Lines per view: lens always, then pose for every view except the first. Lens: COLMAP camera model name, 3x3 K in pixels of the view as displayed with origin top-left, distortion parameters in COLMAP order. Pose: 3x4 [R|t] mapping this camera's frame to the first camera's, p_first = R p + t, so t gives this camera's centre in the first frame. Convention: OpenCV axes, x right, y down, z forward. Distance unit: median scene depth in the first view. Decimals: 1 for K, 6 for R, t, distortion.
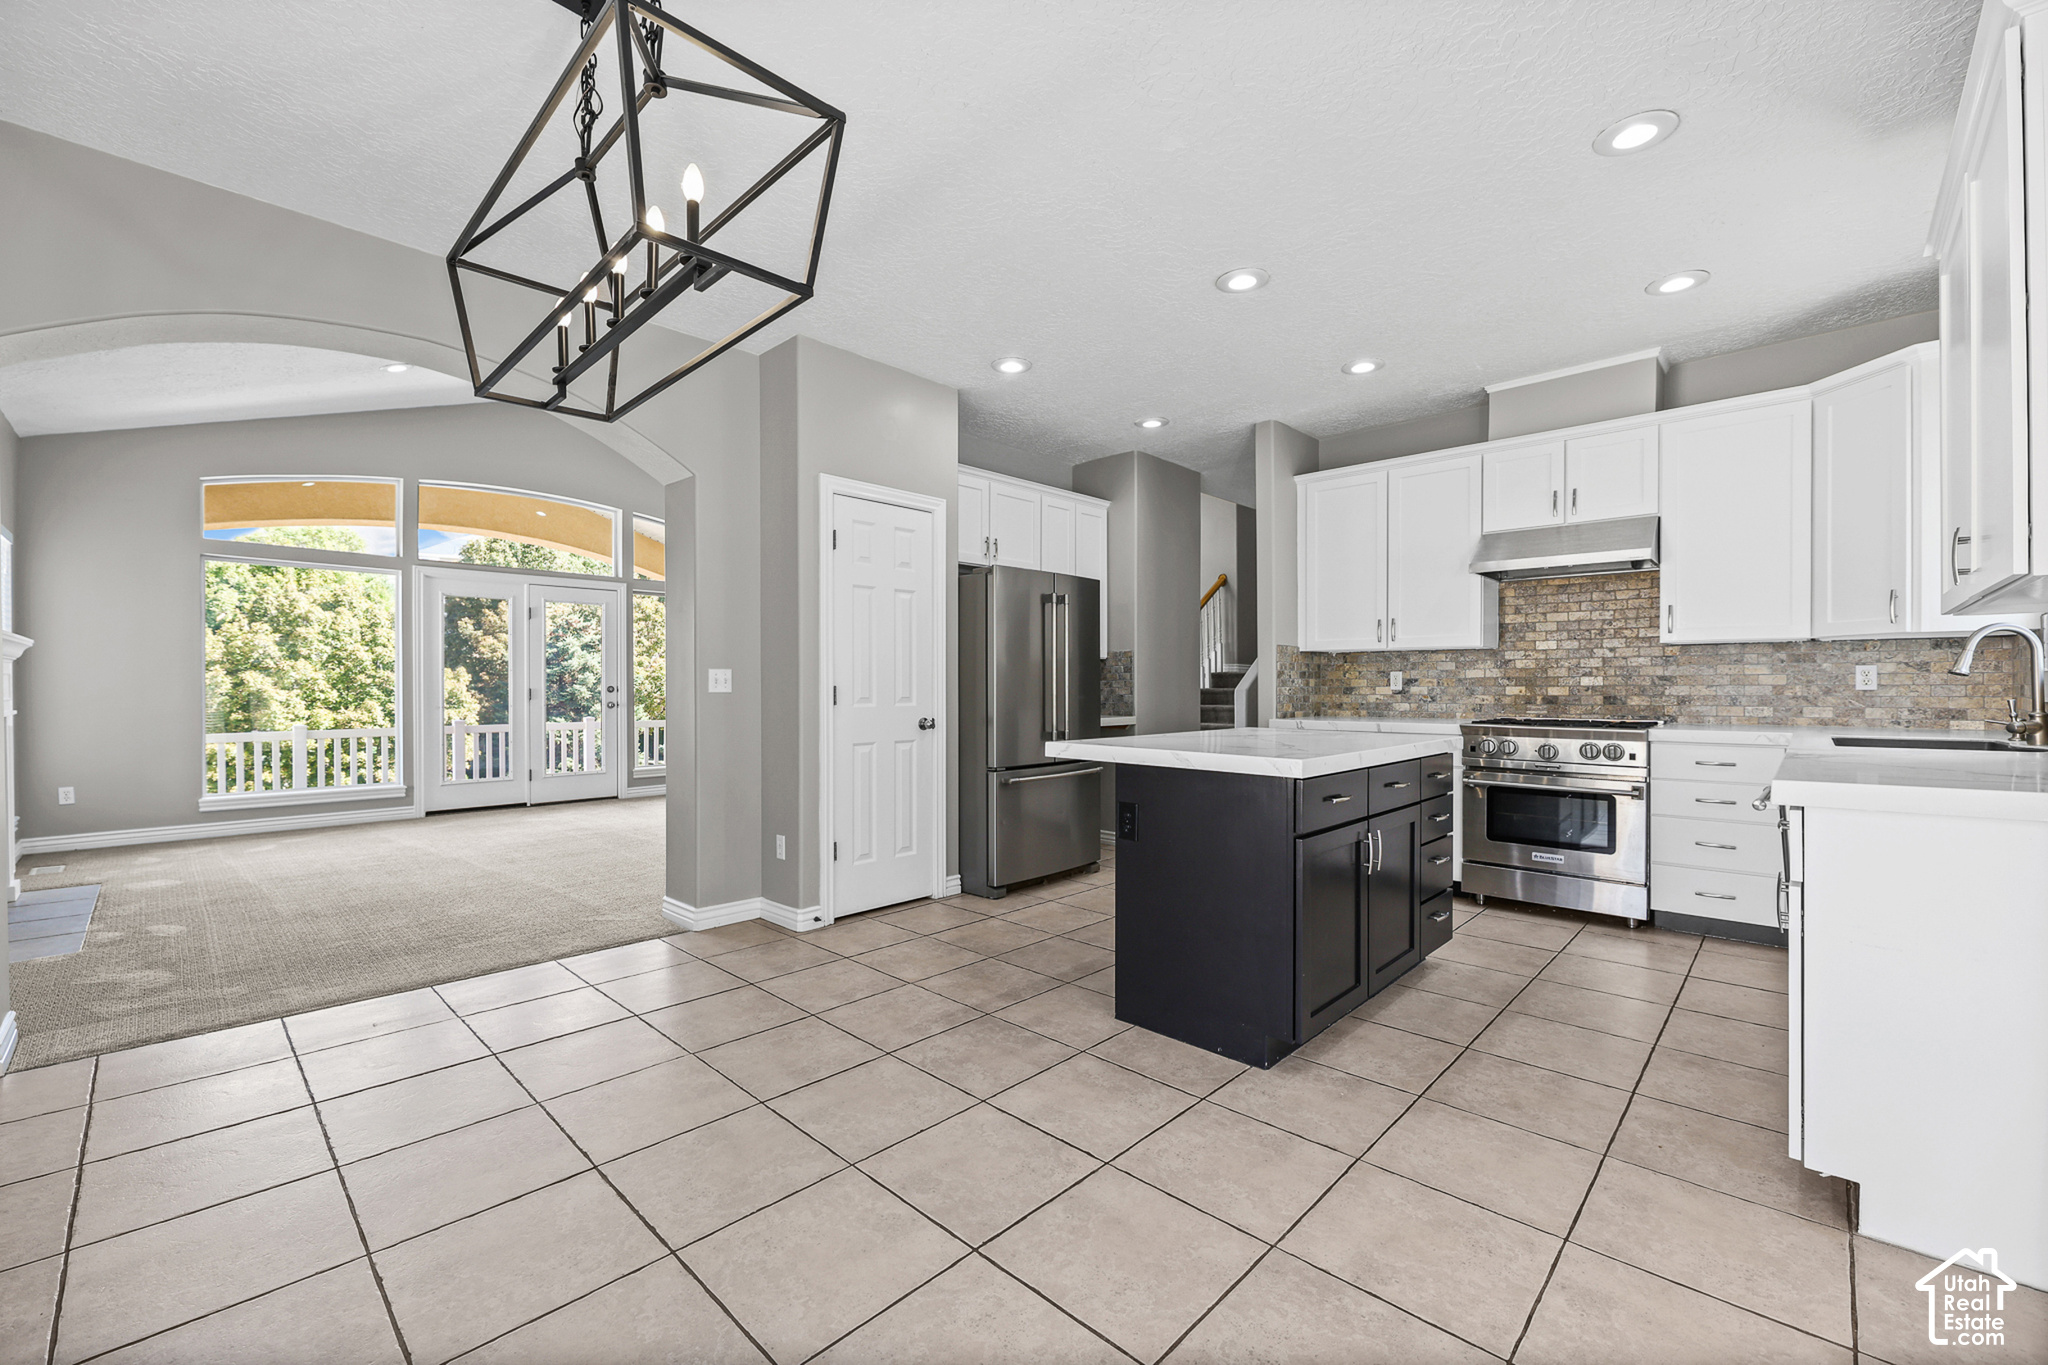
lens RADIAL K [[846.2, 0, 1037.2], [0, 846.2, 674.8], [0, 0, 1]] dist [-0.003893, -0.001534]
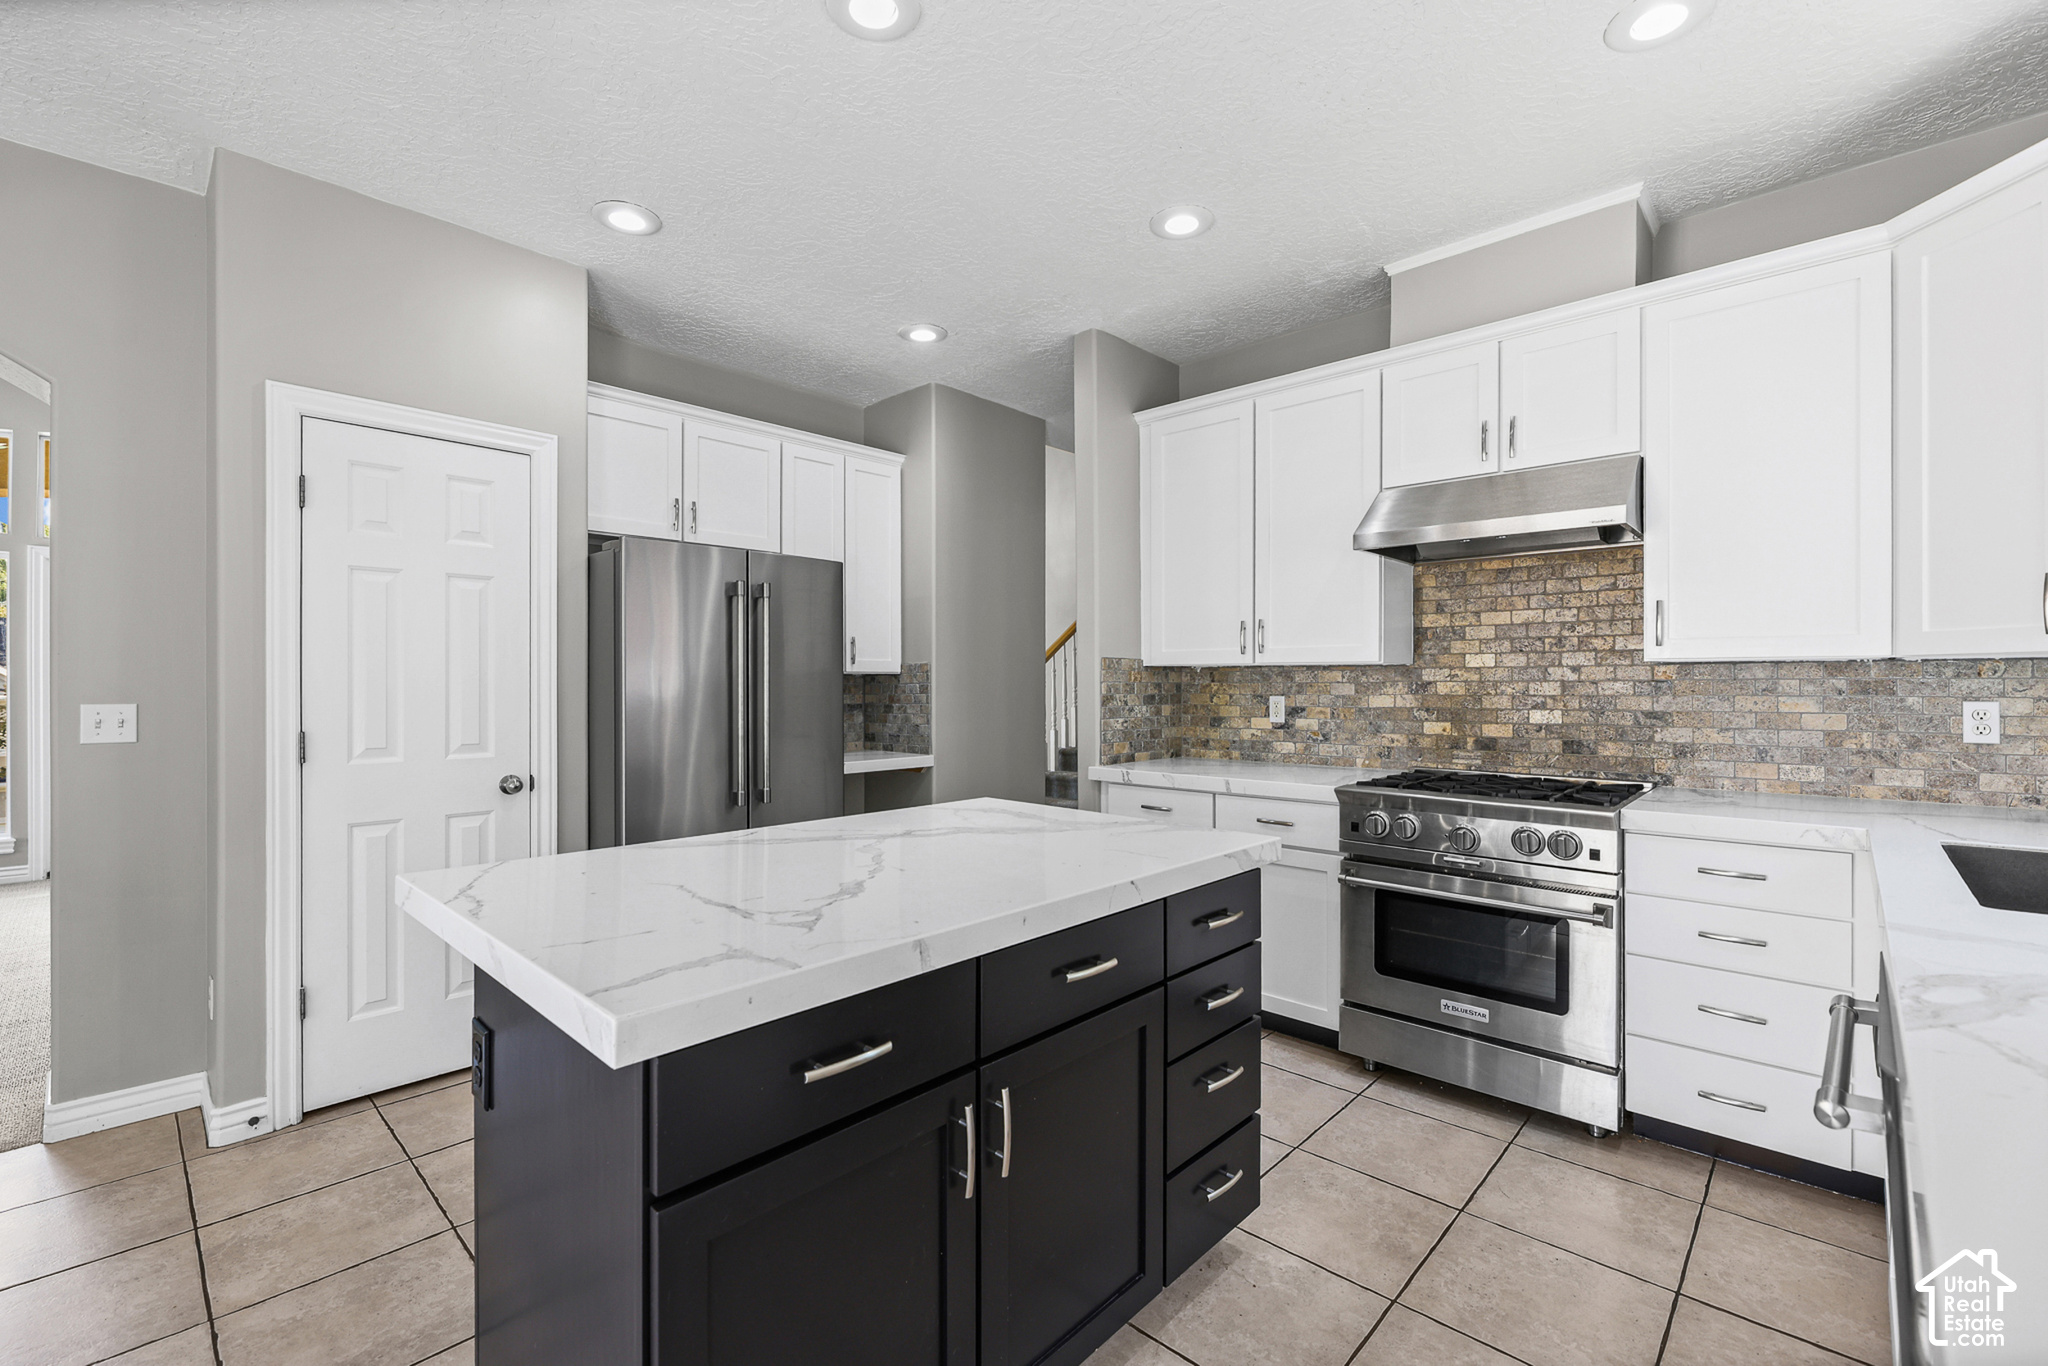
lens RADIAL K [[846.2, 0, 1086.8], [0, 846.2, 665.2], [0, 0, 1]] dist [-0.003893, -0.001534]
pose [[0.999817, -0.000101, 0.019122, 0.294353], [0.000172, 0.999993, -0.003701, -0.030346], [-0.019122, 0.003704, 0.999810, 0.360317]]
